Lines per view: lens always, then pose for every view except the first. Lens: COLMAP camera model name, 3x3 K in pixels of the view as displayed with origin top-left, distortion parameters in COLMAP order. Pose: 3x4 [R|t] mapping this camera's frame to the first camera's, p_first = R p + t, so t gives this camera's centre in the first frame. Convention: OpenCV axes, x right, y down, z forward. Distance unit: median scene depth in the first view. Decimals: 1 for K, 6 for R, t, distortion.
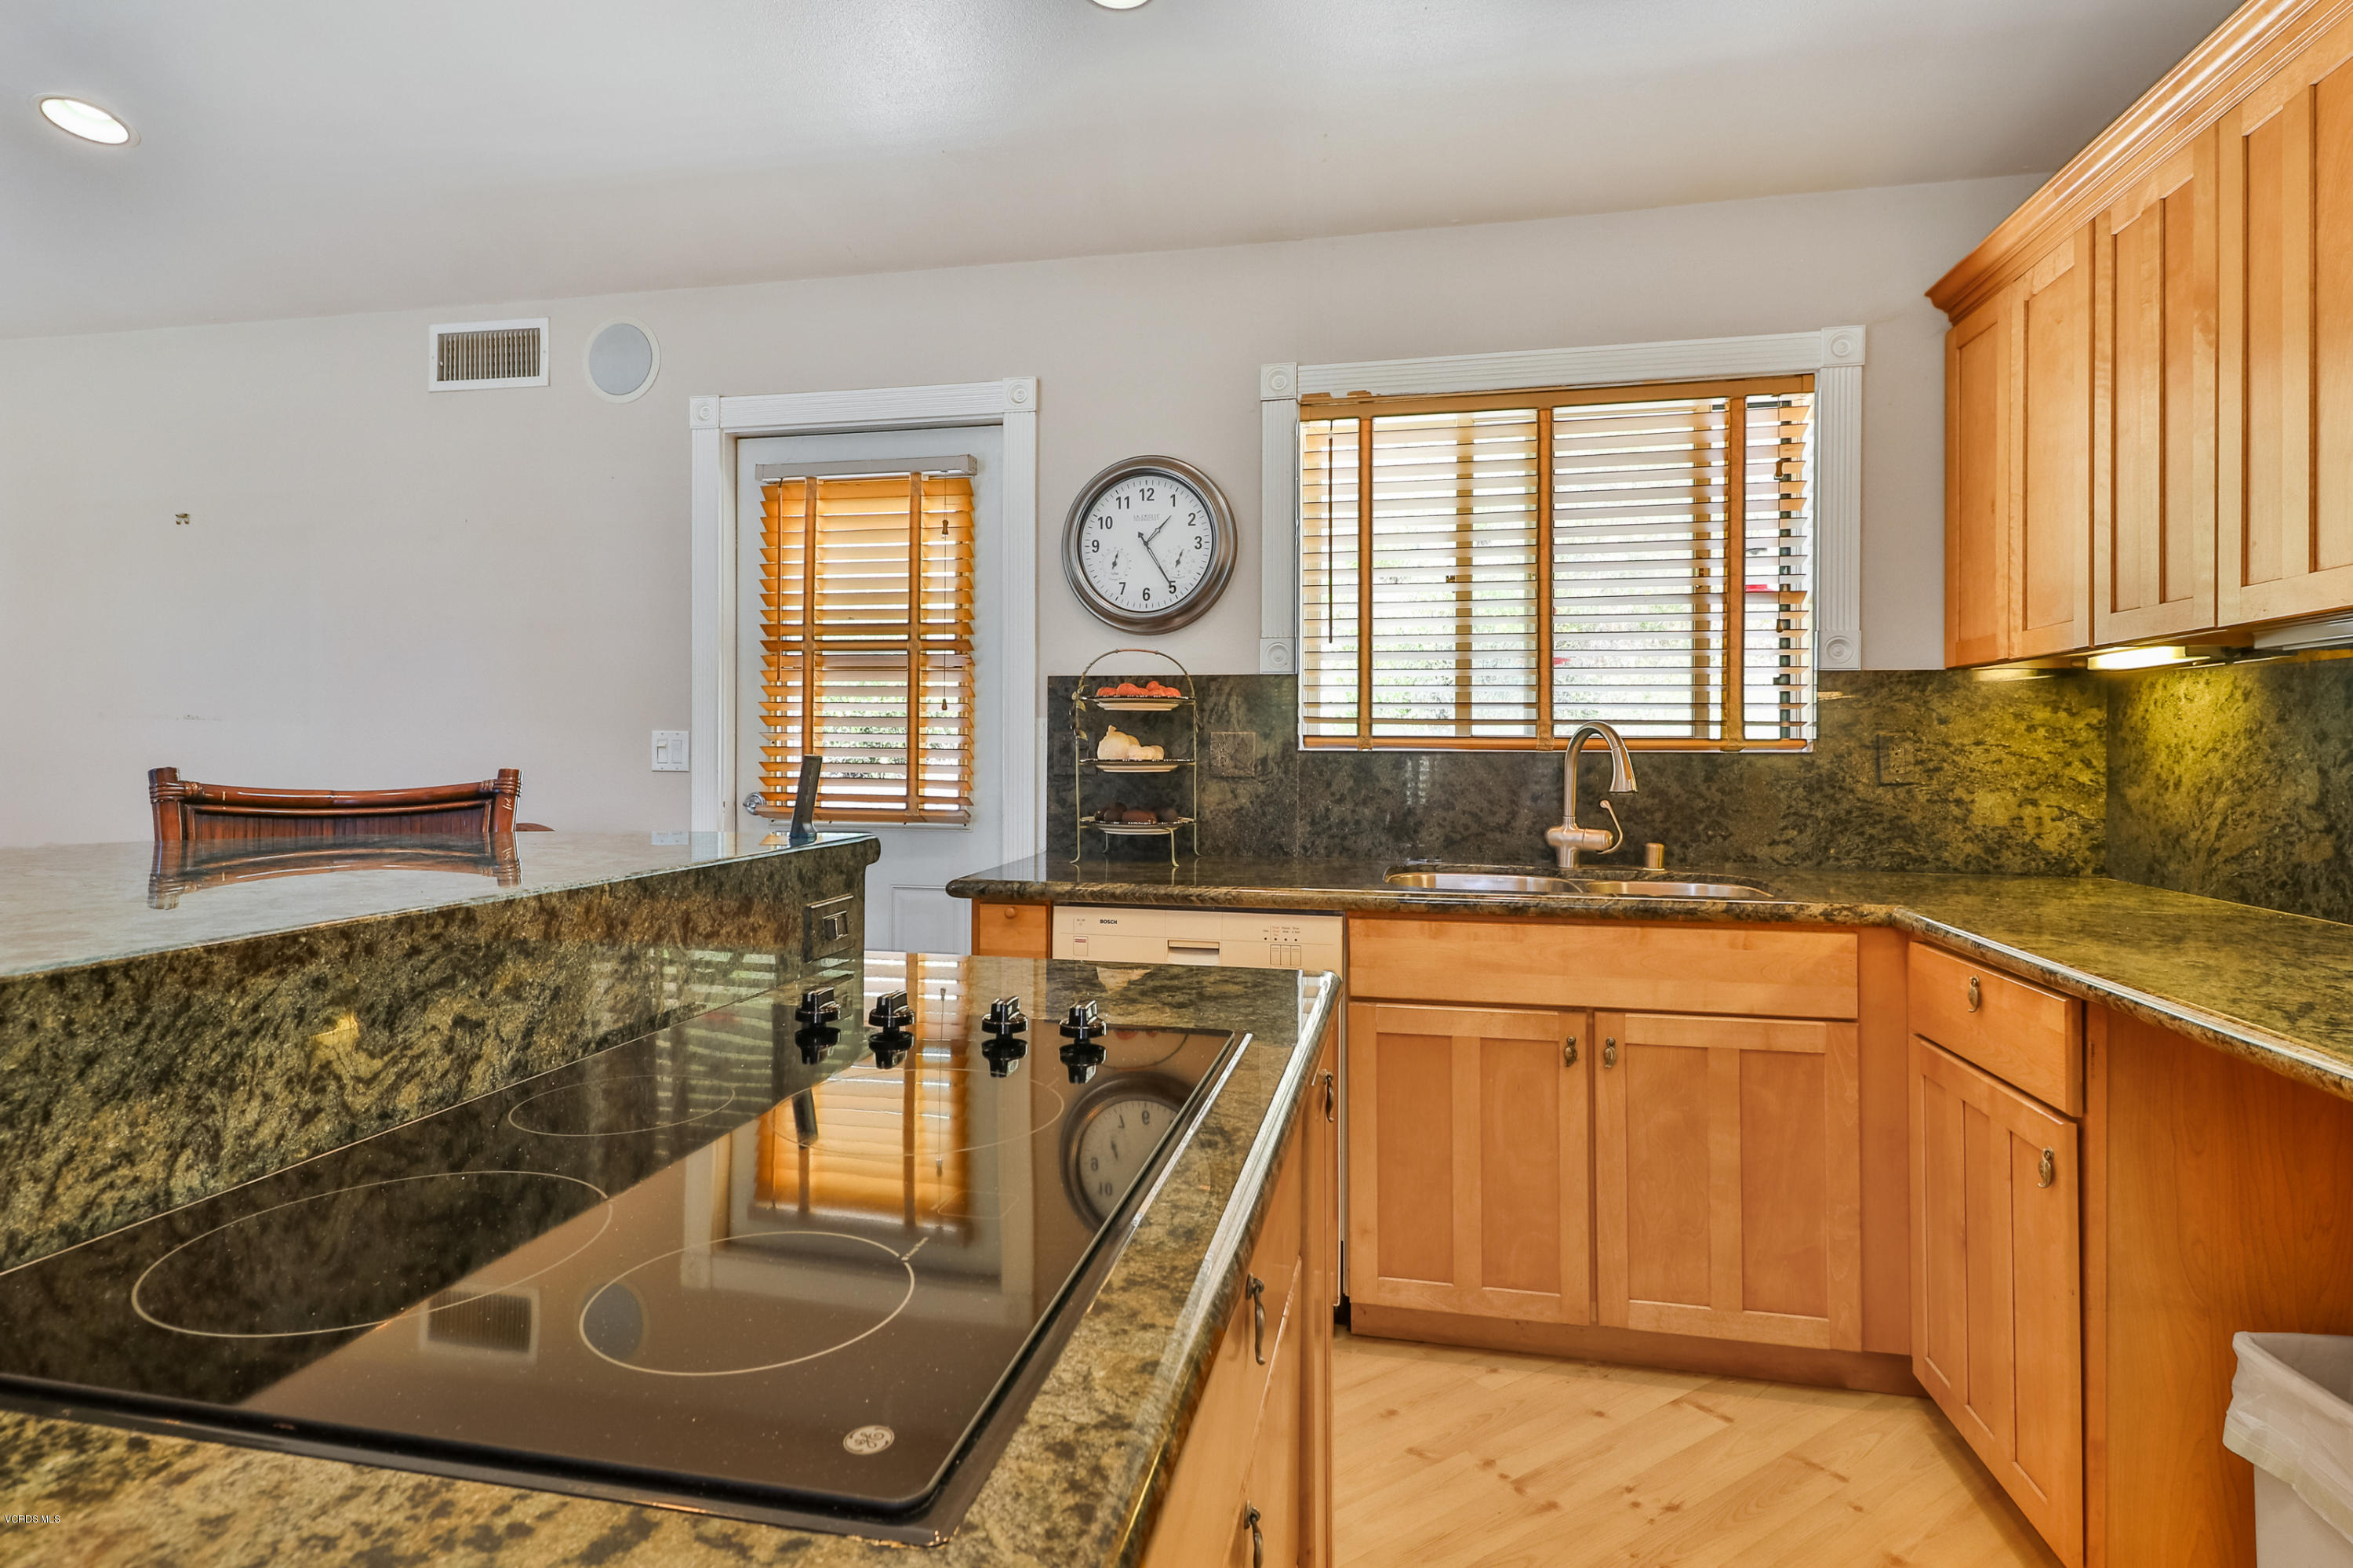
lens RADIAL K [[1210.4, 0, 1156.7], [0, 1210.4, 737.7], [0, 0, 1]] dist [0.032682, -0.026446]
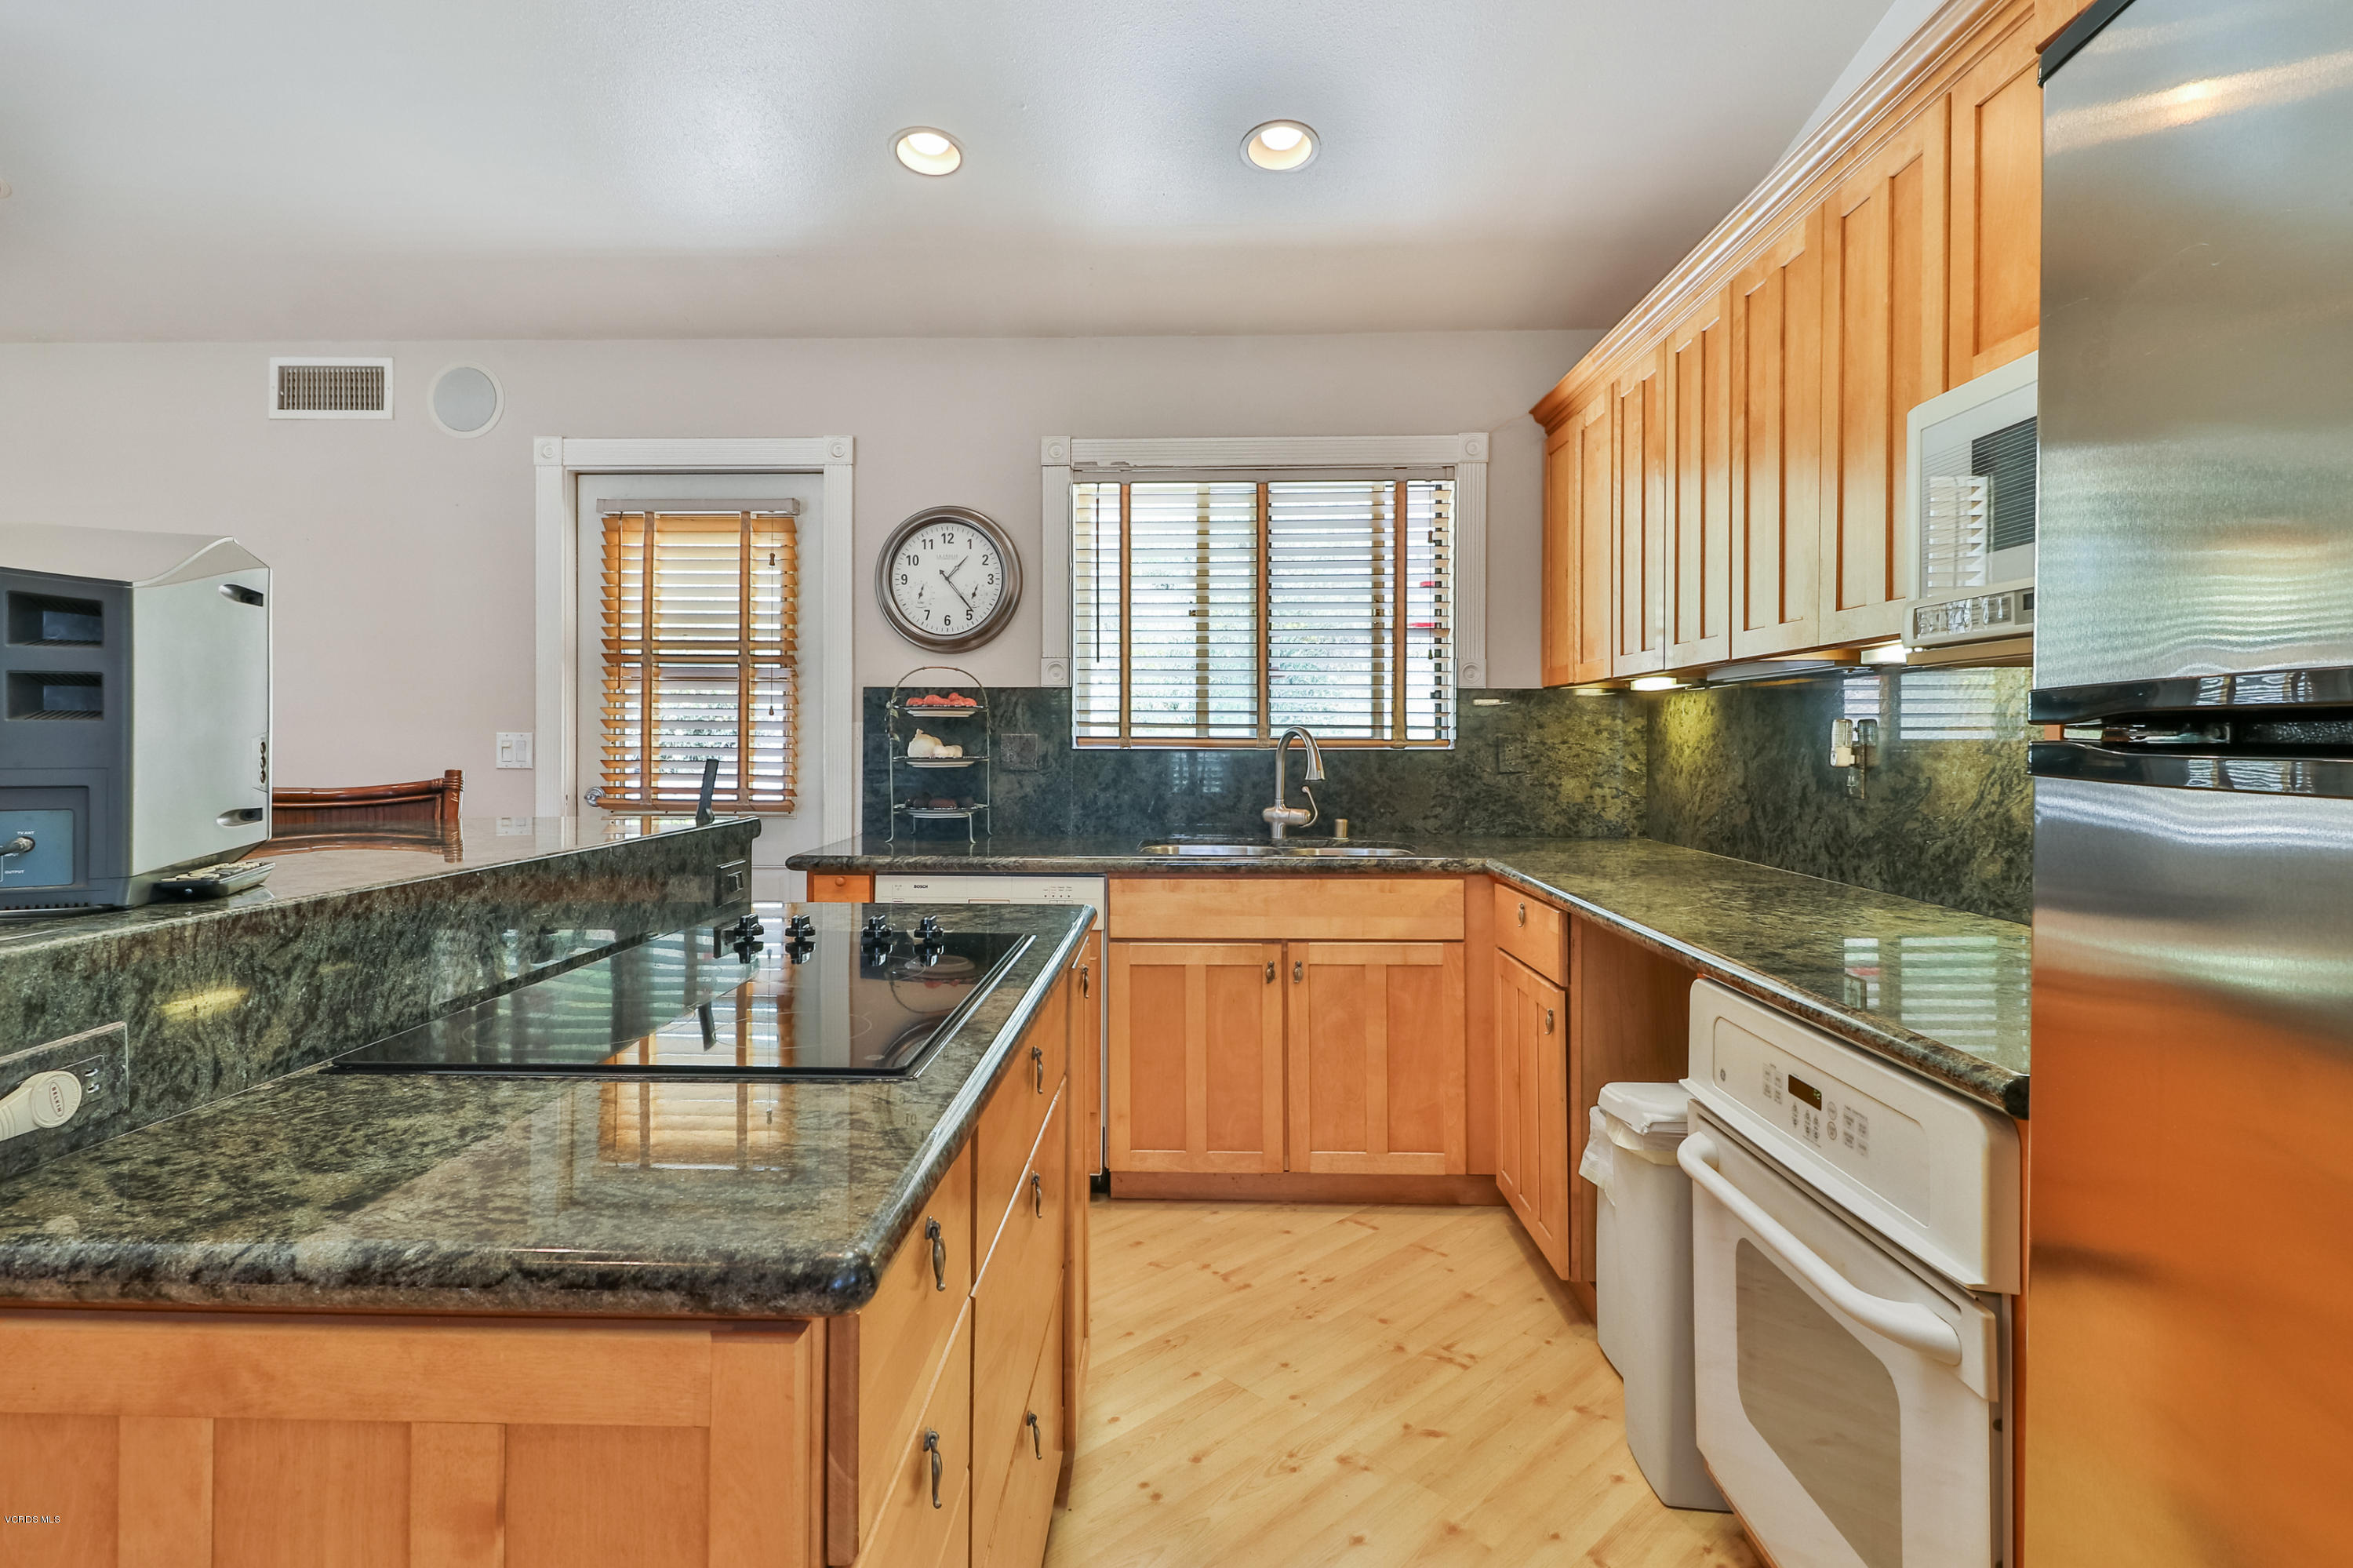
lens RADIAL K [[1210.4, 0, 1156.7], [0, 1210.4, 737.7], [0, 0, 1]] dist [0.032682, -0.026446]
pose [[0.984019, -0.001891, 0.178053, -0.020154], [0.000439, 0.999966, 0.008194, -0.011798], [-0.178062, -0.007985, 0.983987, -0.252442]]
